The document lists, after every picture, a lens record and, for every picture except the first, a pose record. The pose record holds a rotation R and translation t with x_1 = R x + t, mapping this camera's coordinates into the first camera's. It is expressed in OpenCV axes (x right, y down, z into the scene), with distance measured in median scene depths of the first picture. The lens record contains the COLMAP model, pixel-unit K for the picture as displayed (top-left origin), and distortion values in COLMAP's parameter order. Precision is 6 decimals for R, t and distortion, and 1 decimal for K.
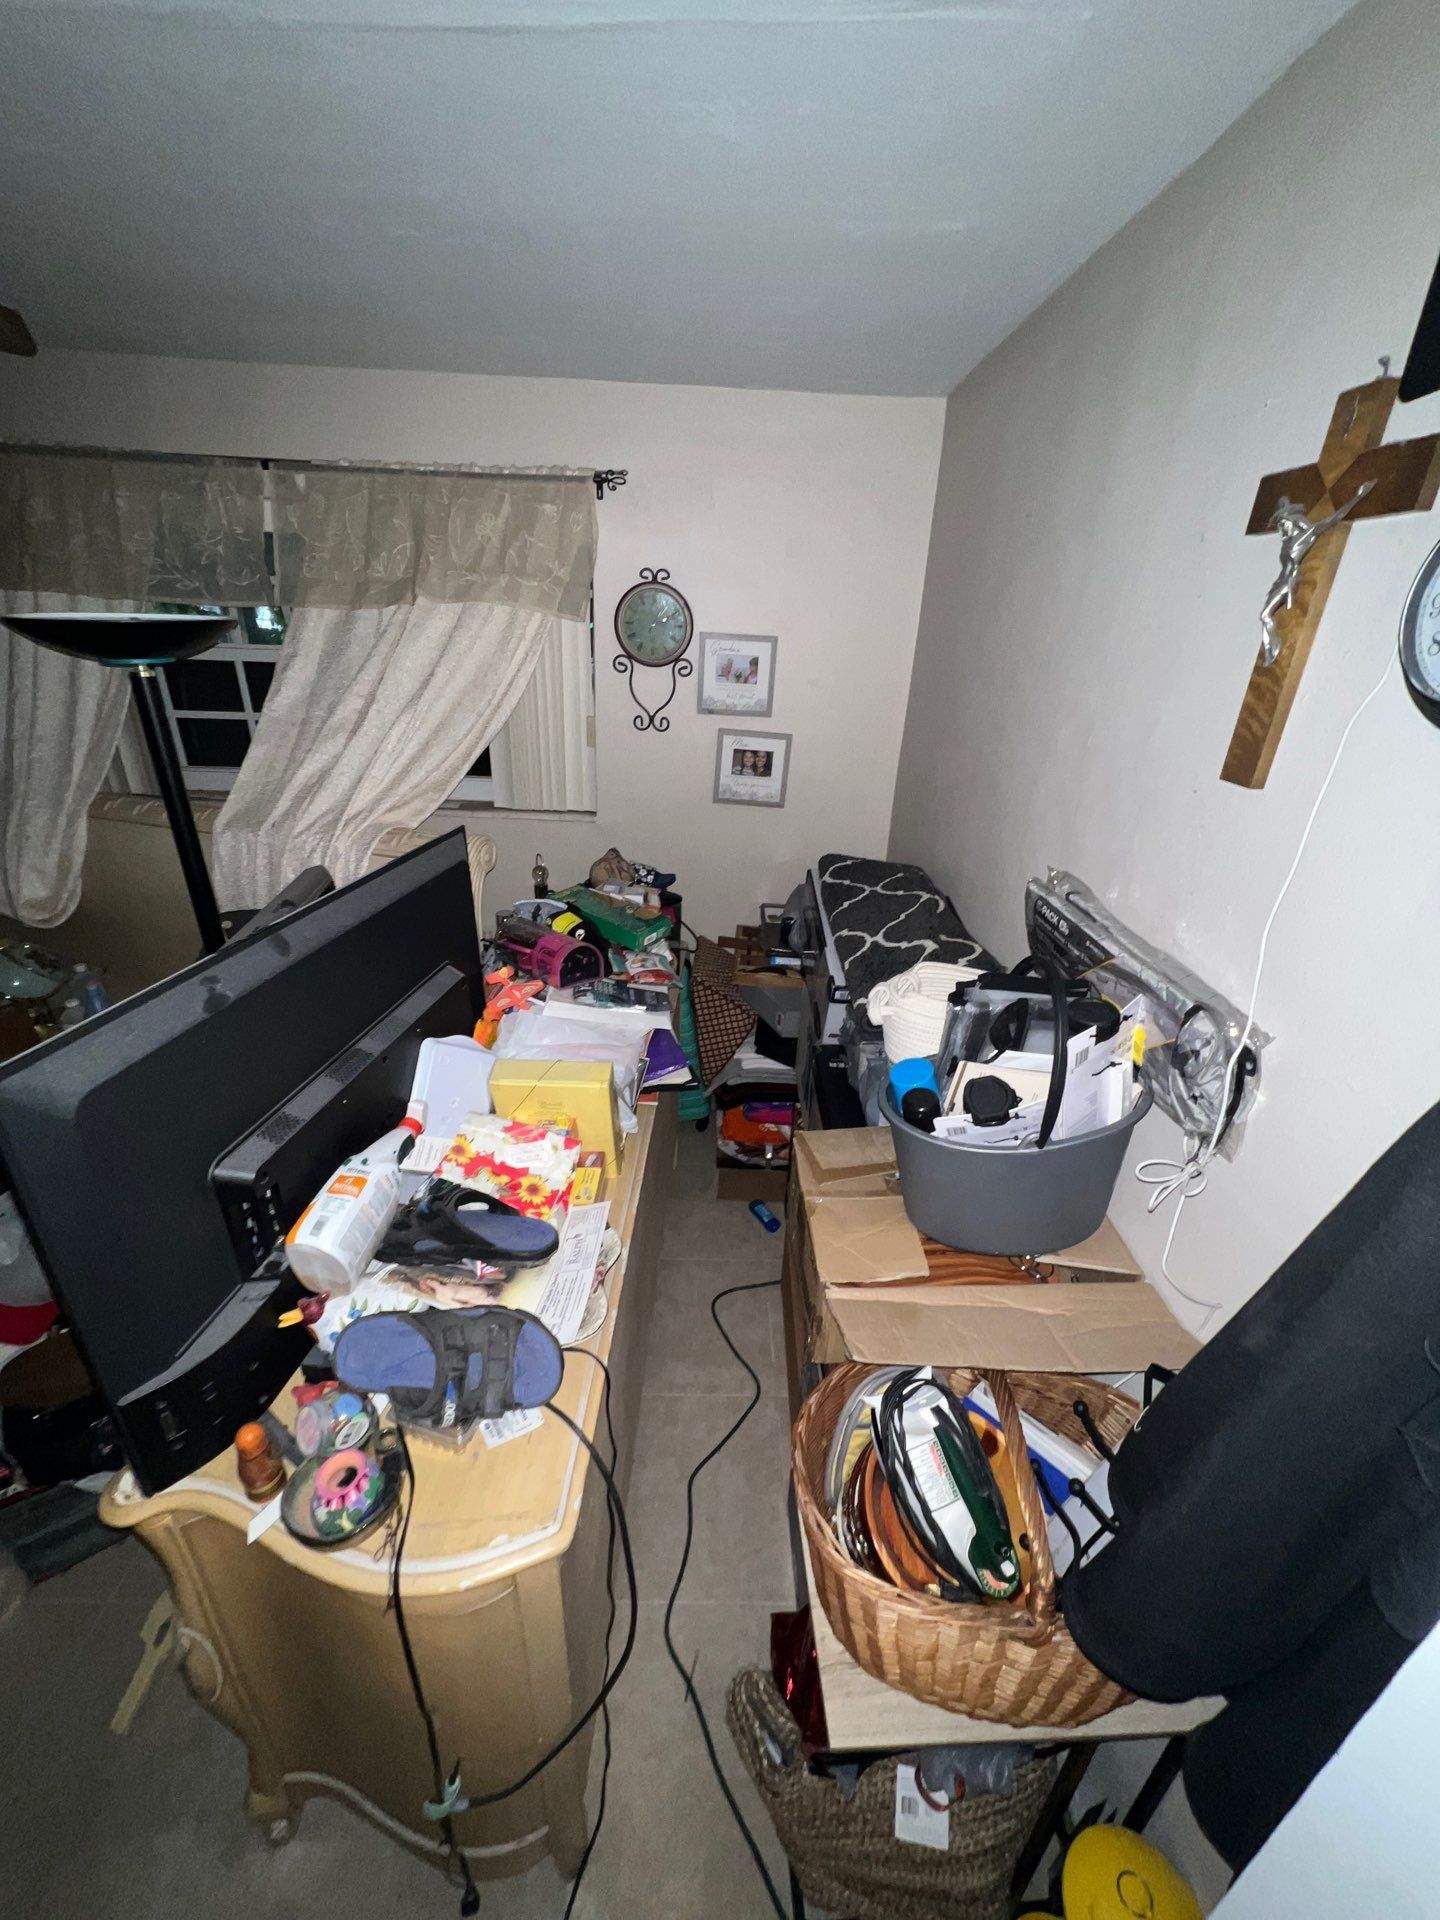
lens RADIAL K [[764.6, 0, 720.8], [0, 764.6, 959.3], [0, 0, 1]] dist [-0.002238, 0.001309]
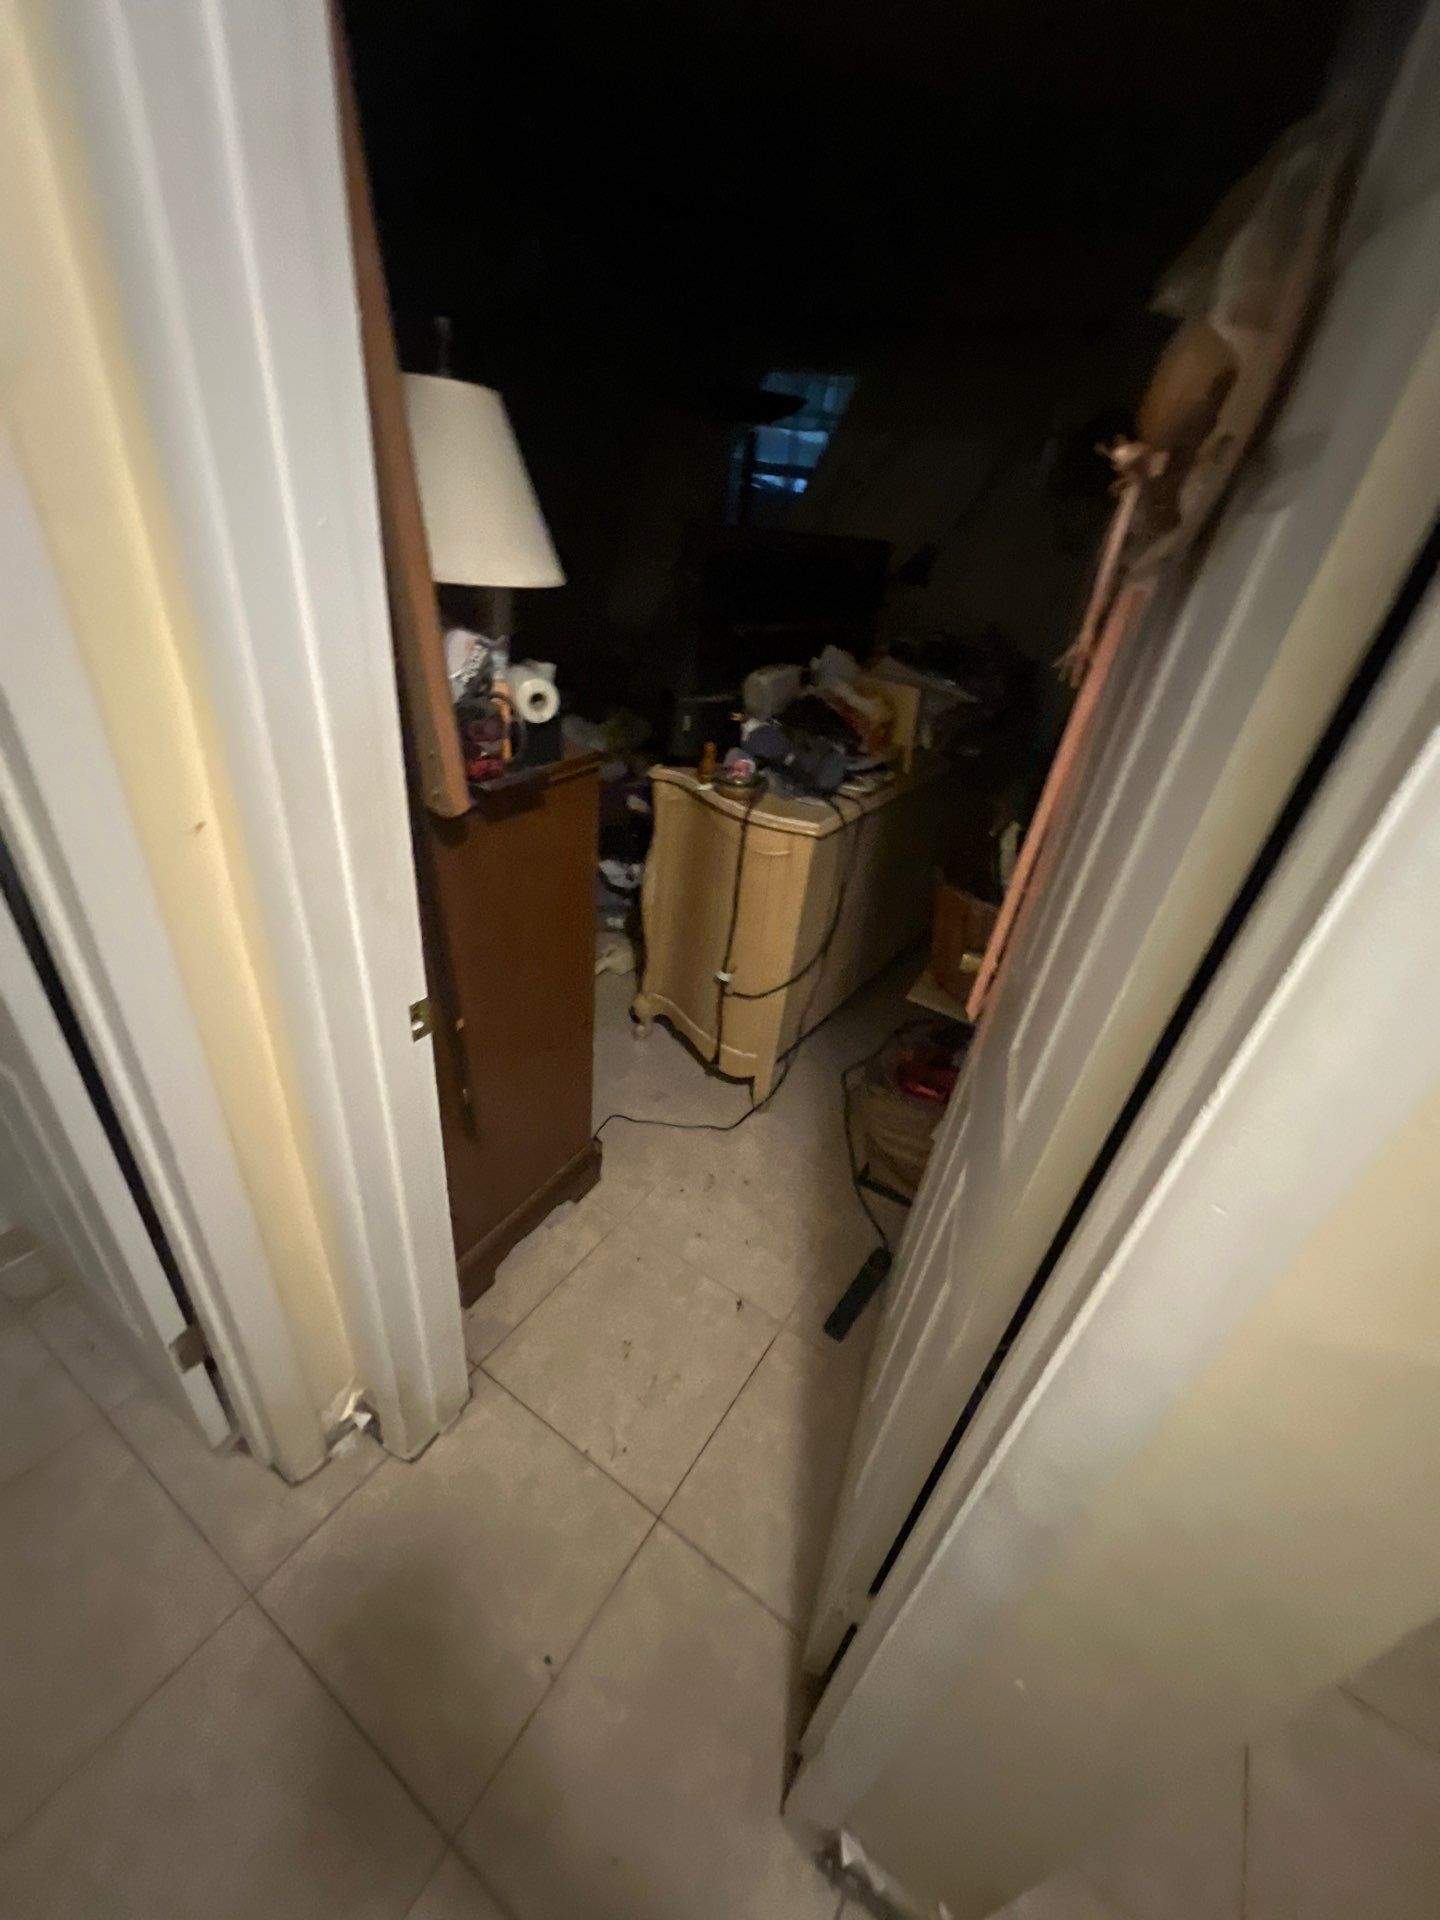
lens RADIAL K [[764.6, 0, 720.8], [0, 764.6, 959.3], [0, 0, 1]] dist [-0.002238, 0.001309]
pose [[0.831749, 0.332270, -0.444736, 0.301608], [-0.293785, 0.943183, 0.155230, 0.410269], [0.471045, 0.001544, 0.882108, -0.472731]]
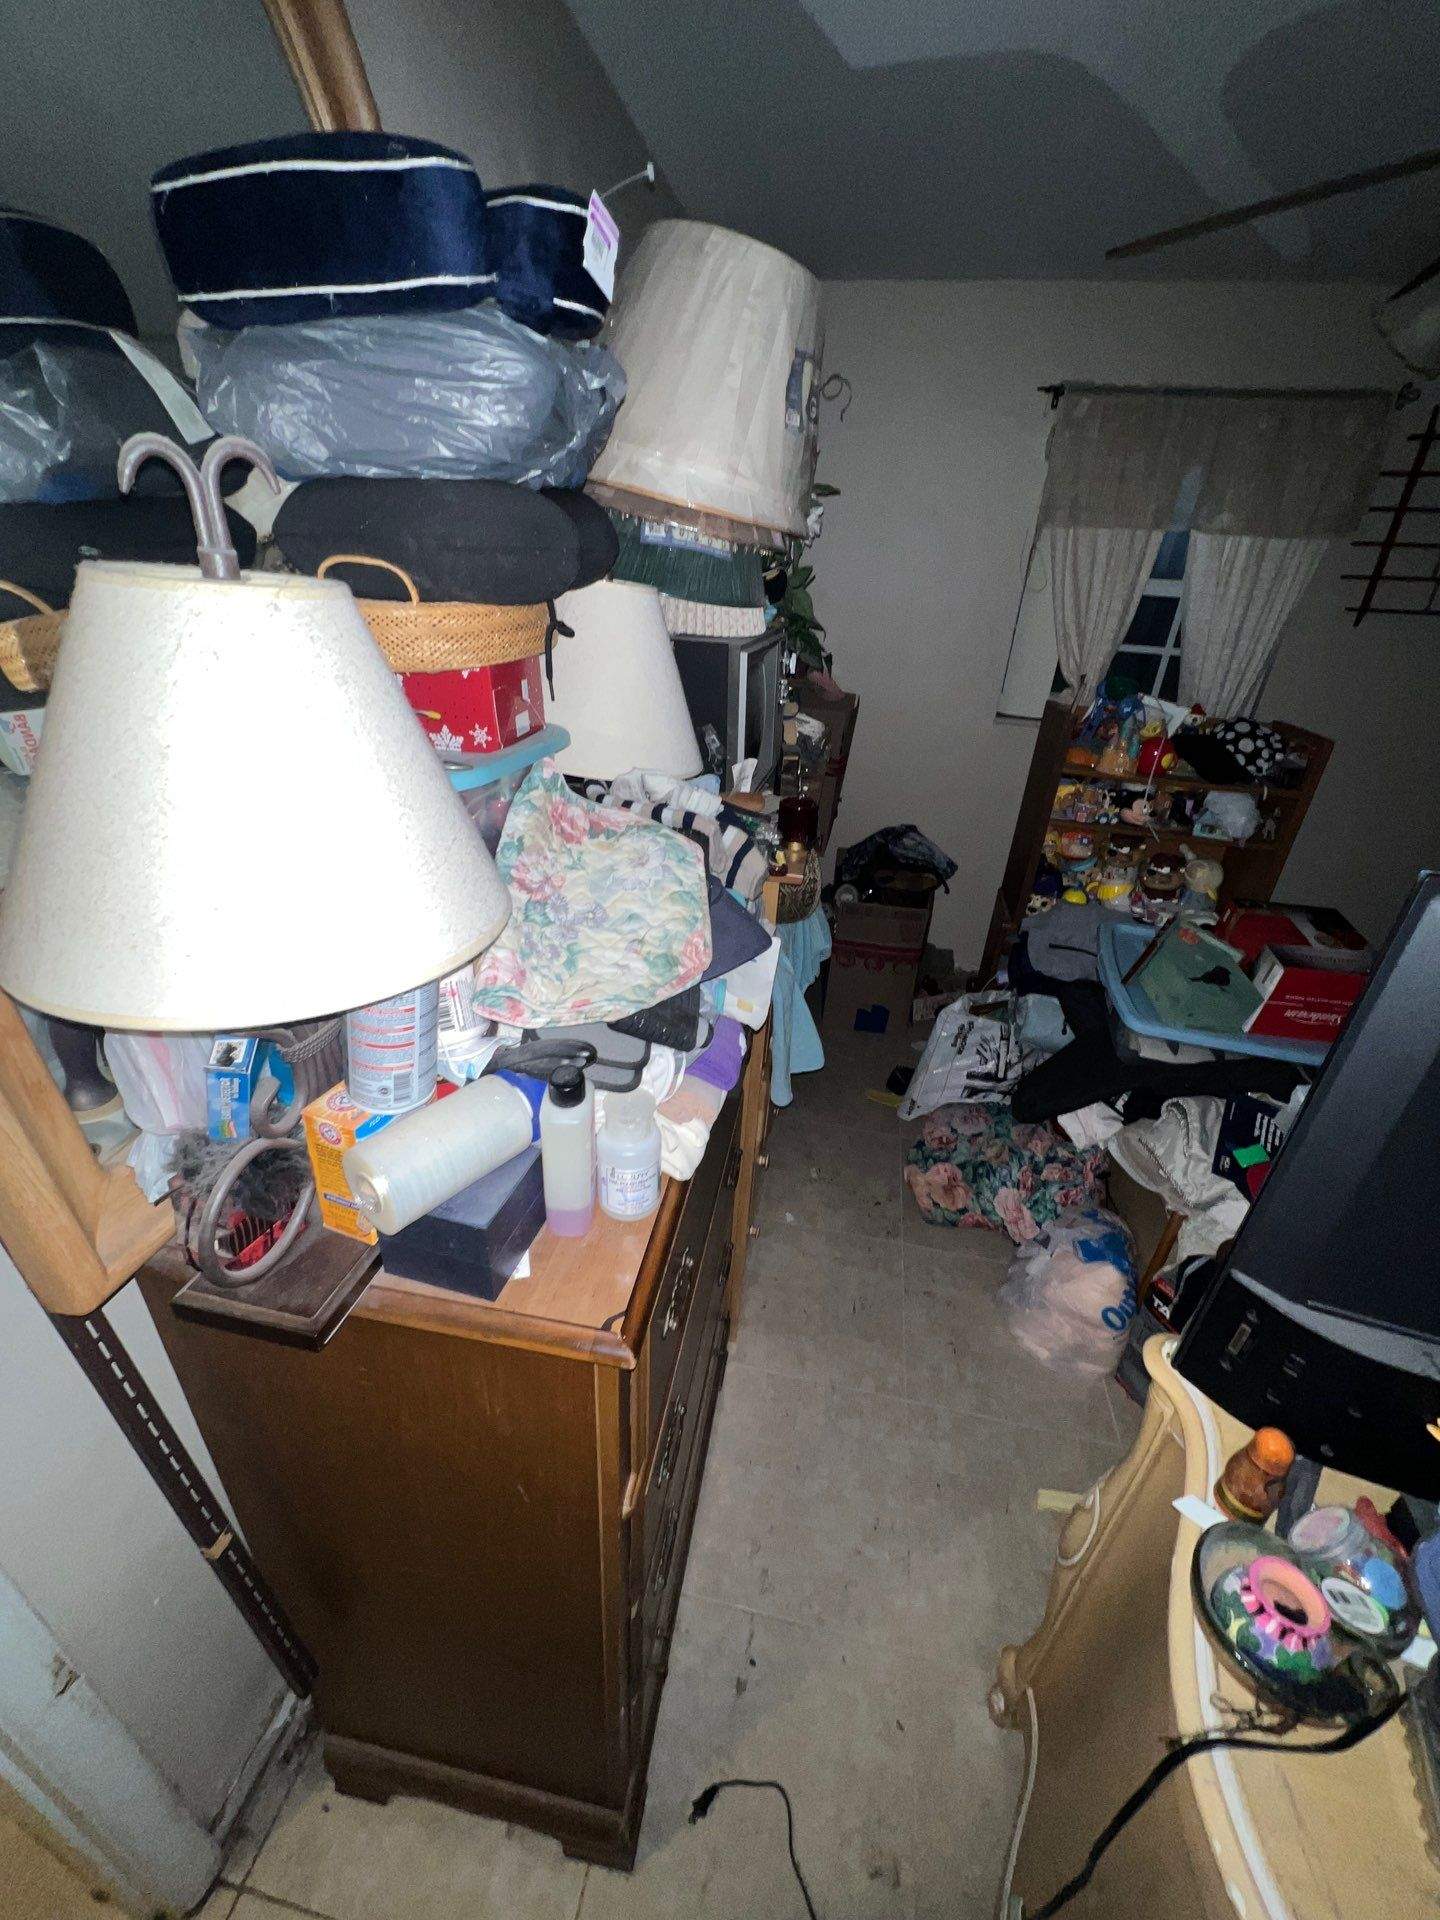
lens RADIAL K [[764.6, 0, 720.8], [0, 764.6, 959.3], [0, 0, 1]] dist [-0.002238, 0.001309]
pose [[-0.200197, 0.408224, -0.890659, -0.006698], [-0.456617, 0.765425, 0.453460, 0.072186], [0.866846, 0.497472, 0.033166, 0.115254]]
